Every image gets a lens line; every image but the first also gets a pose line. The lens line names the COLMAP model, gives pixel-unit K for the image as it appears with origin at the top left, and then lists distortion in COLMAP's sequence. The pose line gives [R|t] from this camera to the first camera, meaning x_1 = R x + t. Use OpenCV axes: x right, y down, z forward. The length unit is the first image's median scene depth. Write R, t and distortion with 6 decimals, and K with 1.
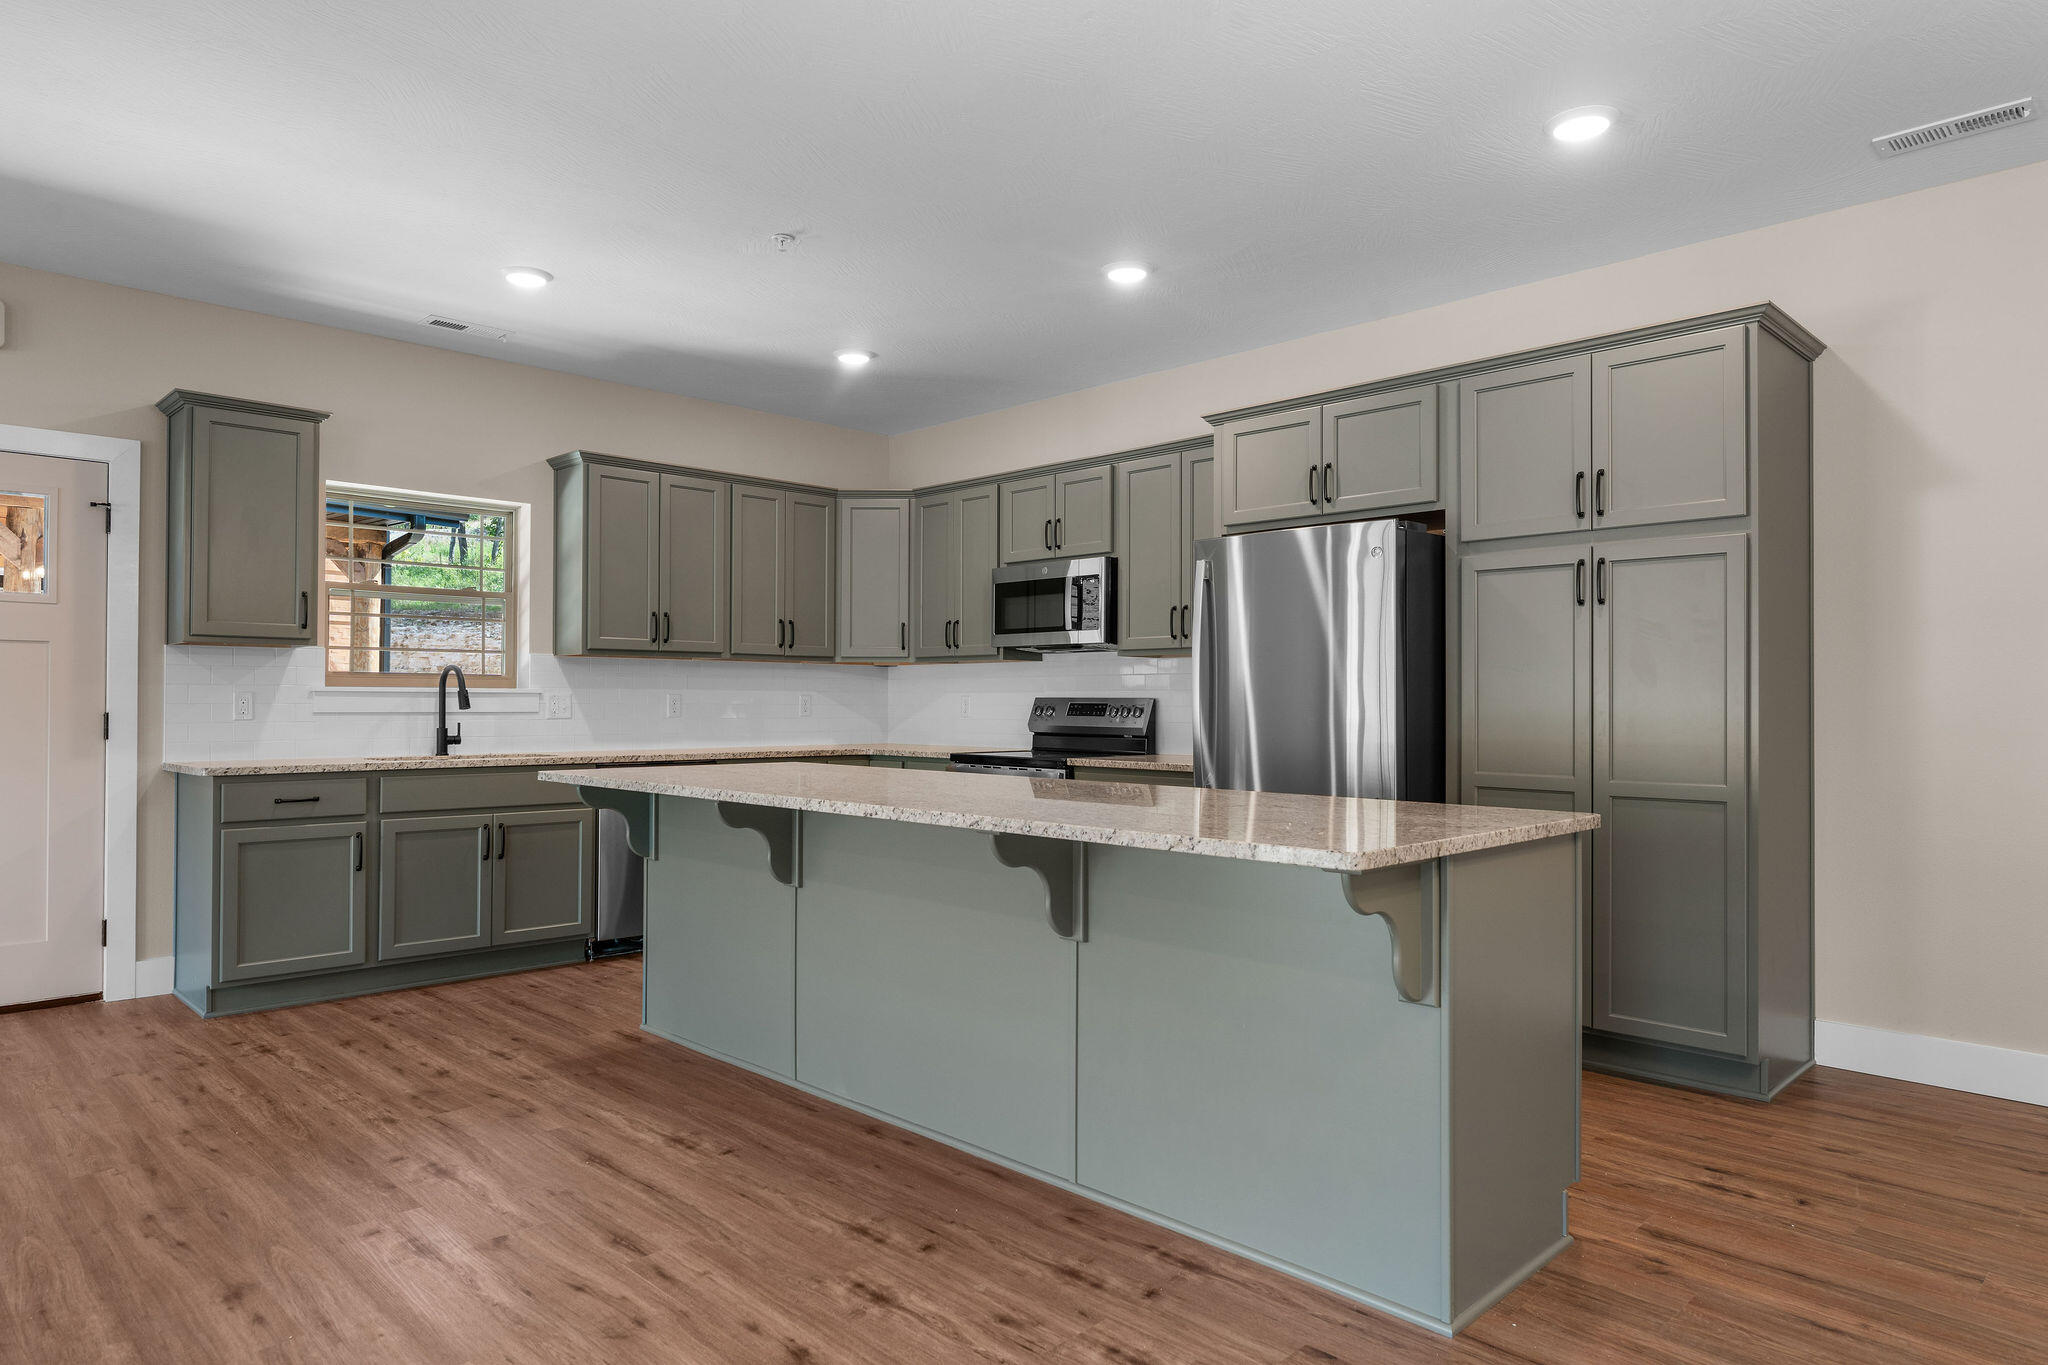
lens RADIAL K [[1223.4, 0, 1052.7], [0, 1223.4, 690.2], [0, 0, 1]] dist [-0.036132, -0.000678]
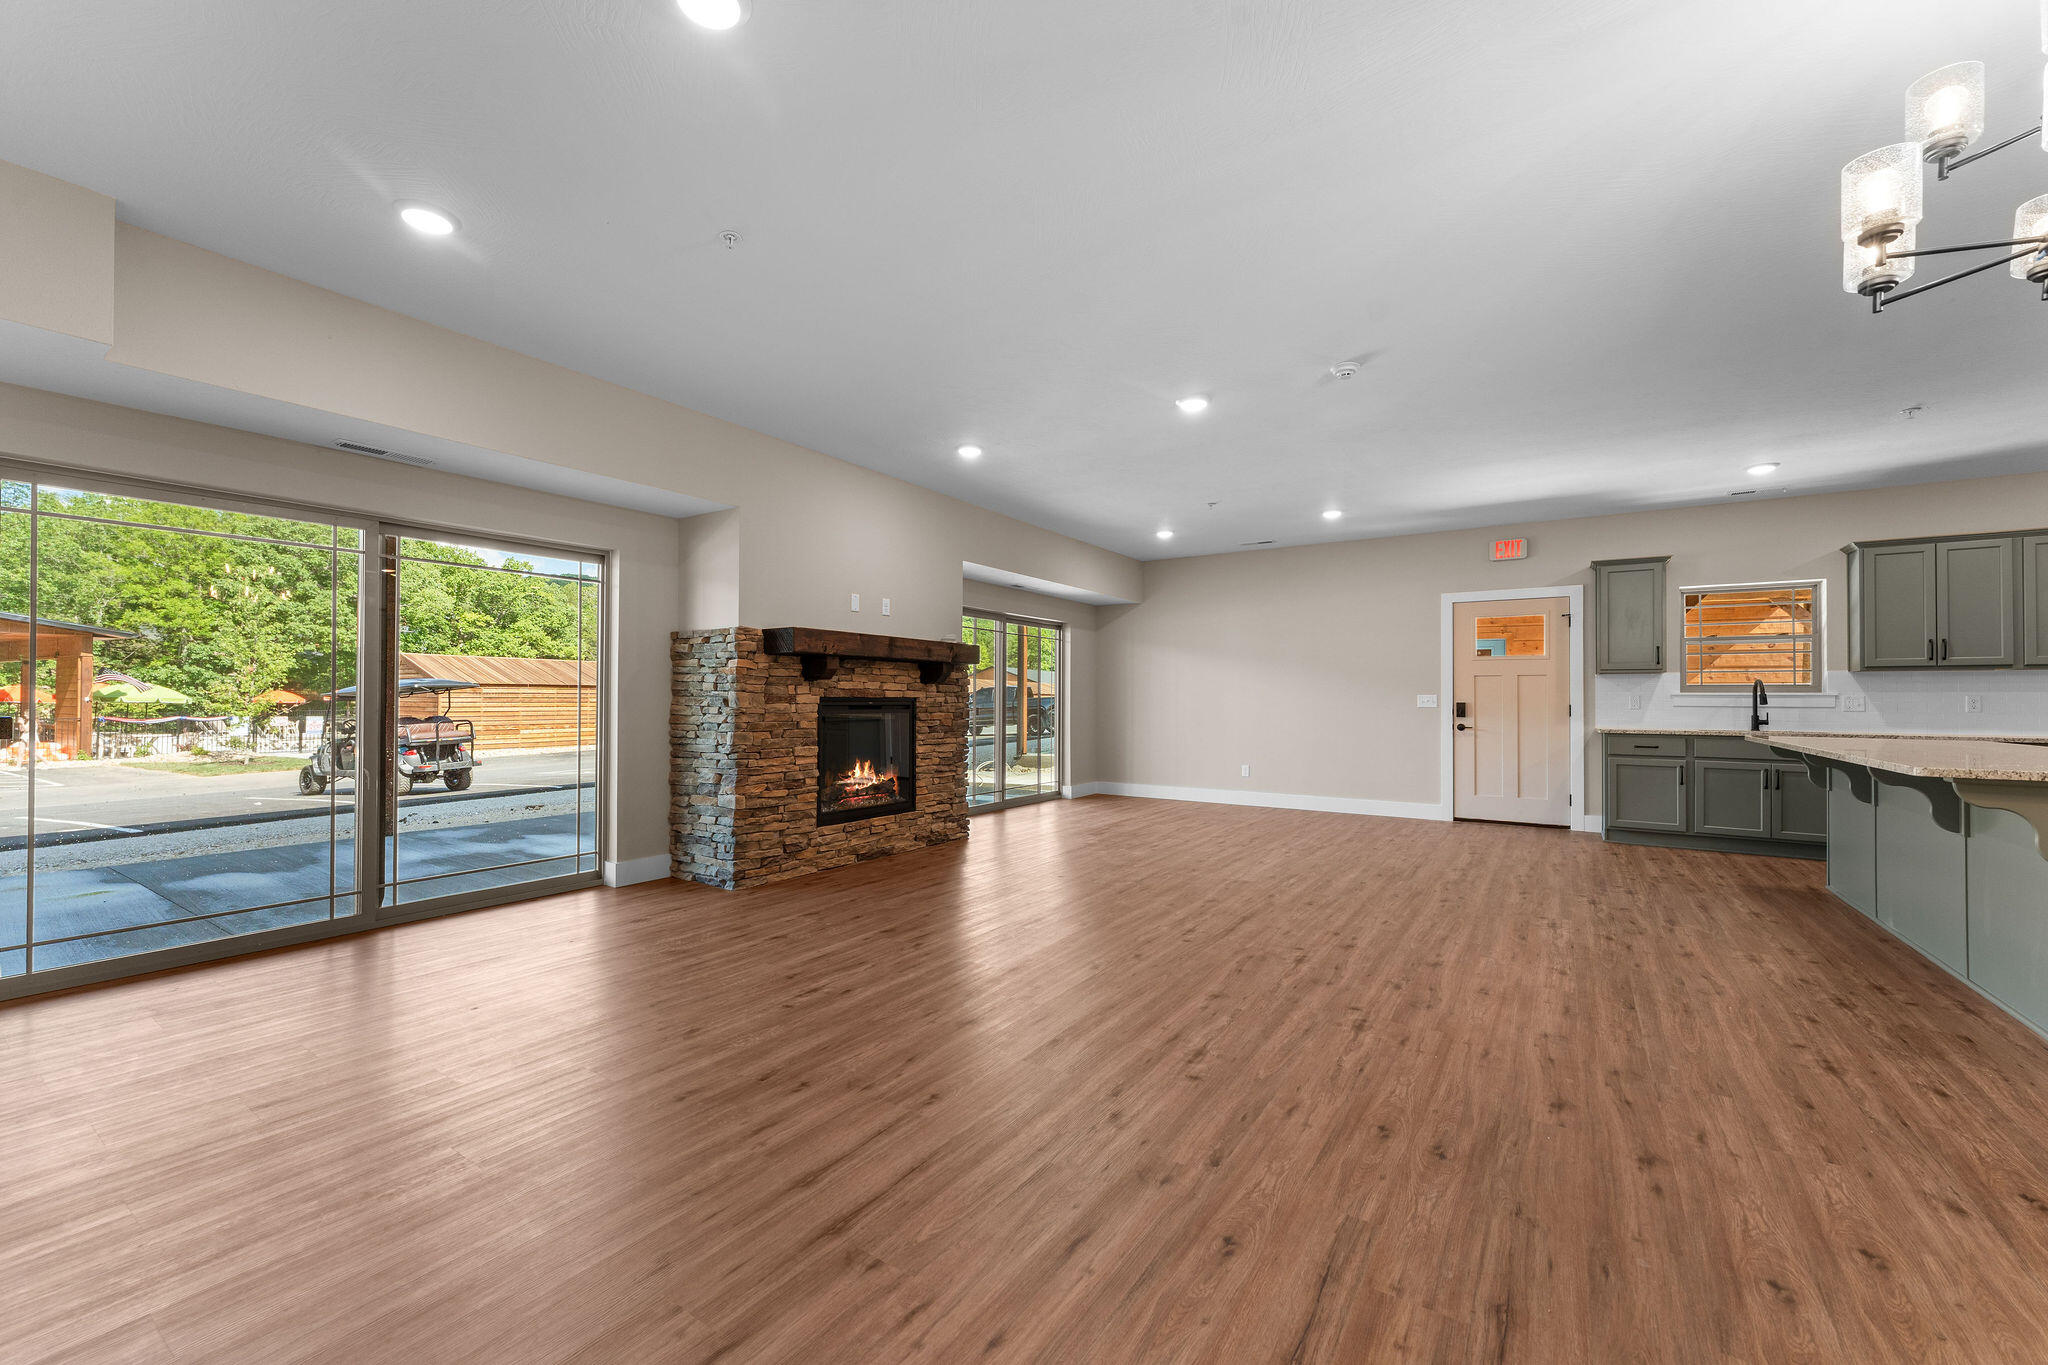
lens RADIAL K [[814.0, 0, 1021.2], [0, 814.0, 690.9], [0, 0, 1]] dist [0.002110, -0.000055]
pose [[0.175491, -0.012334, -0.984404, 0.511258], [0.004171, 0.999922, -0.011785, 0.005308], [0.984472, -0.002037, 0.175529, -0.282543]]
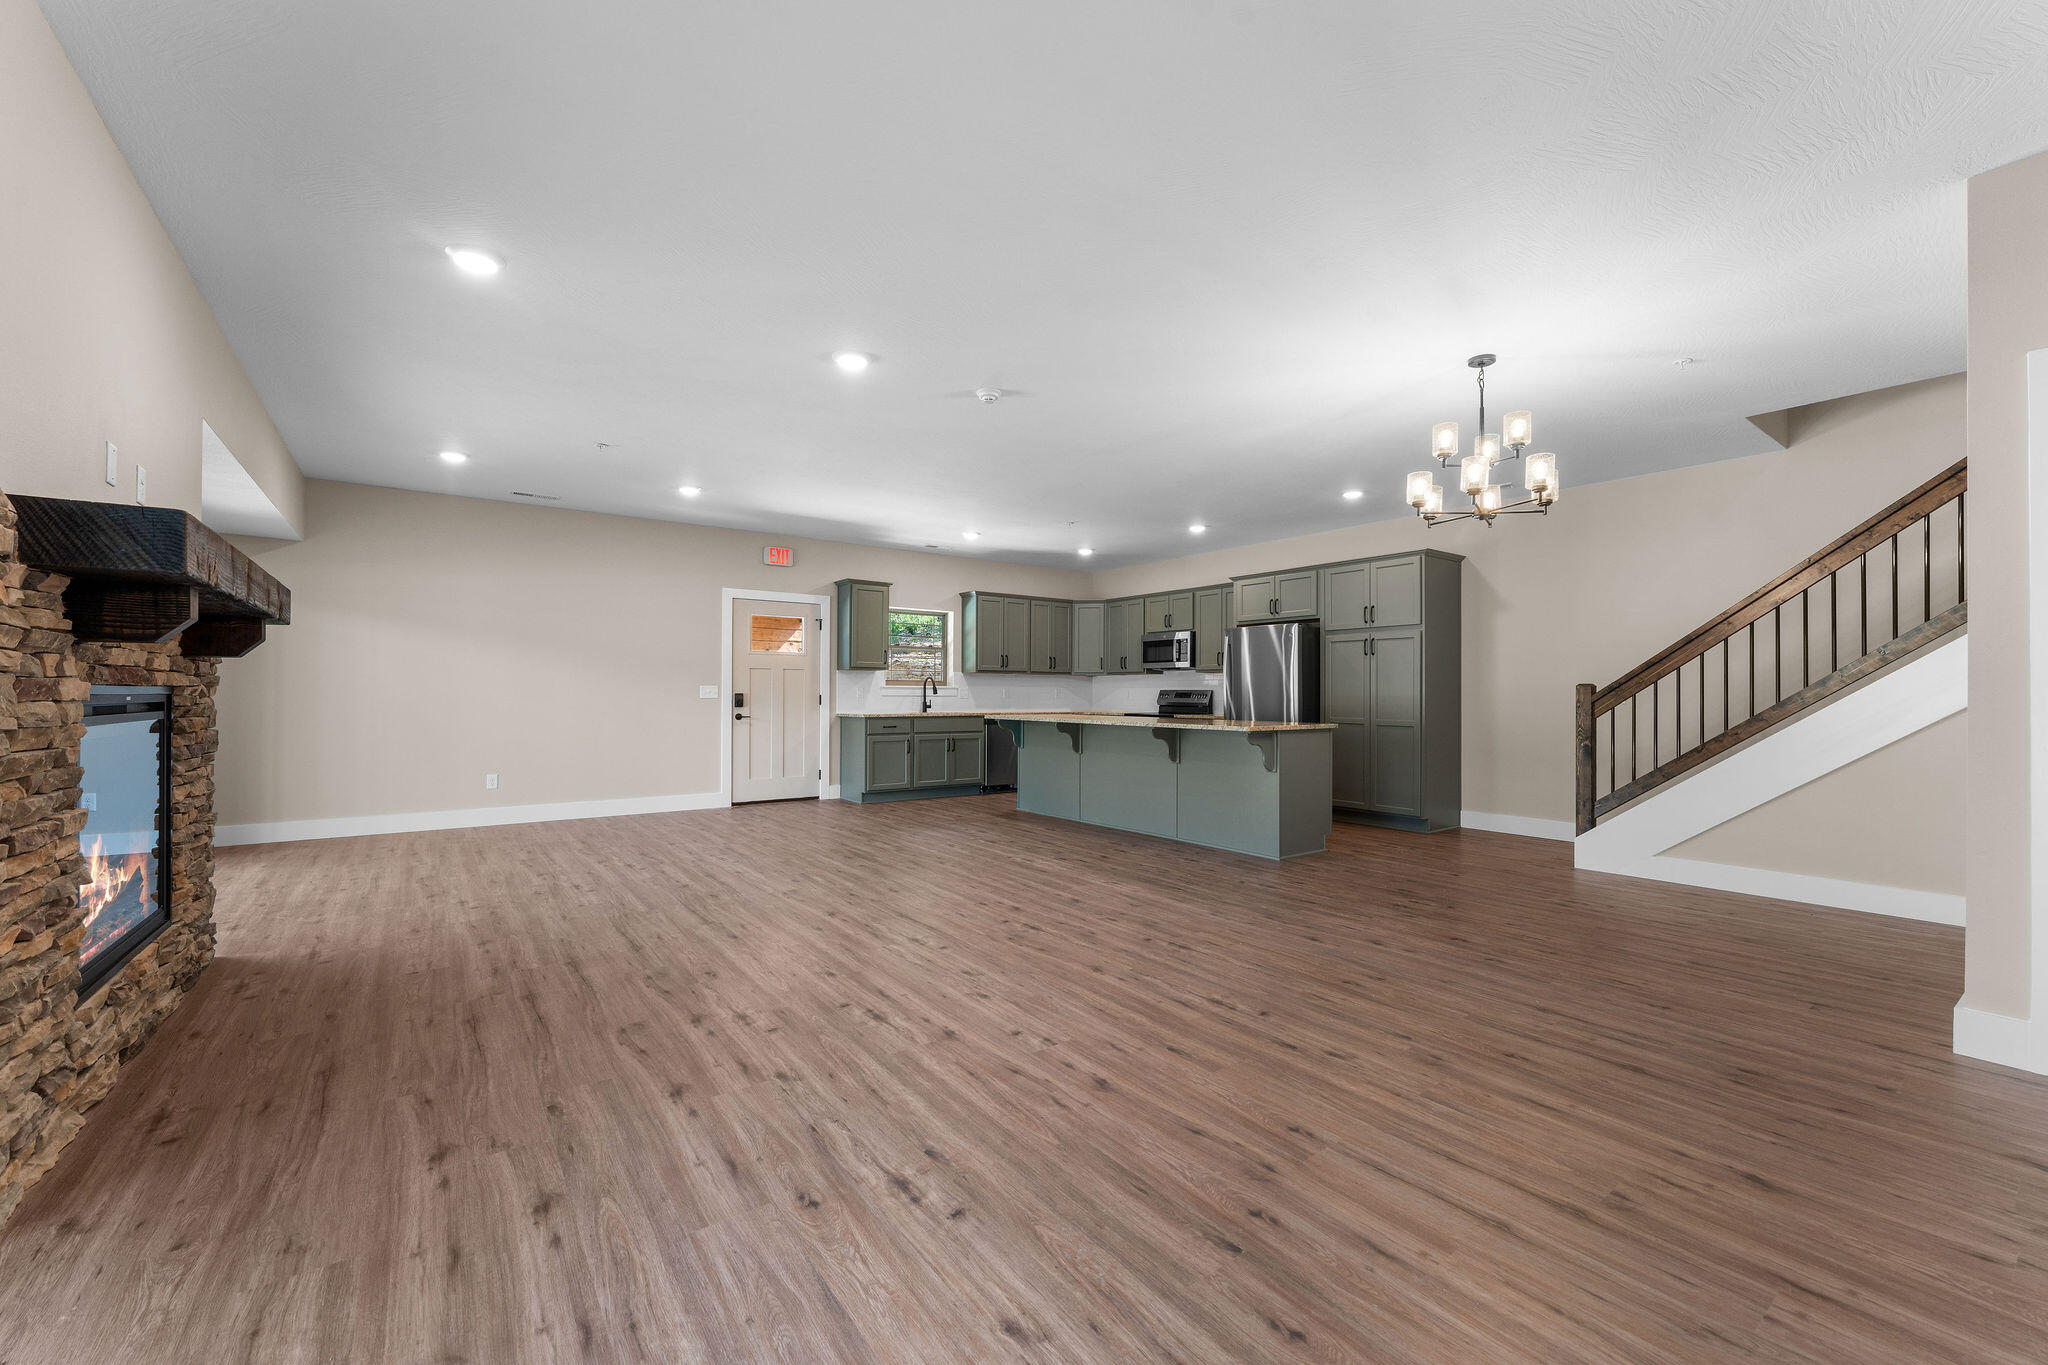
lens RADIAL K [[808.3, 0, 1021.2], [0, 808.3, 687.8], [0, 0, 1]] dist [-0.001416, 0.000073]
pose [[0.984591, -0.000300, -0.174875, -0.007099], [0.000393, 1.000000, 0.000497, 0.001371], [0.174875, -0.000558, 0.984591, -0.675522]]
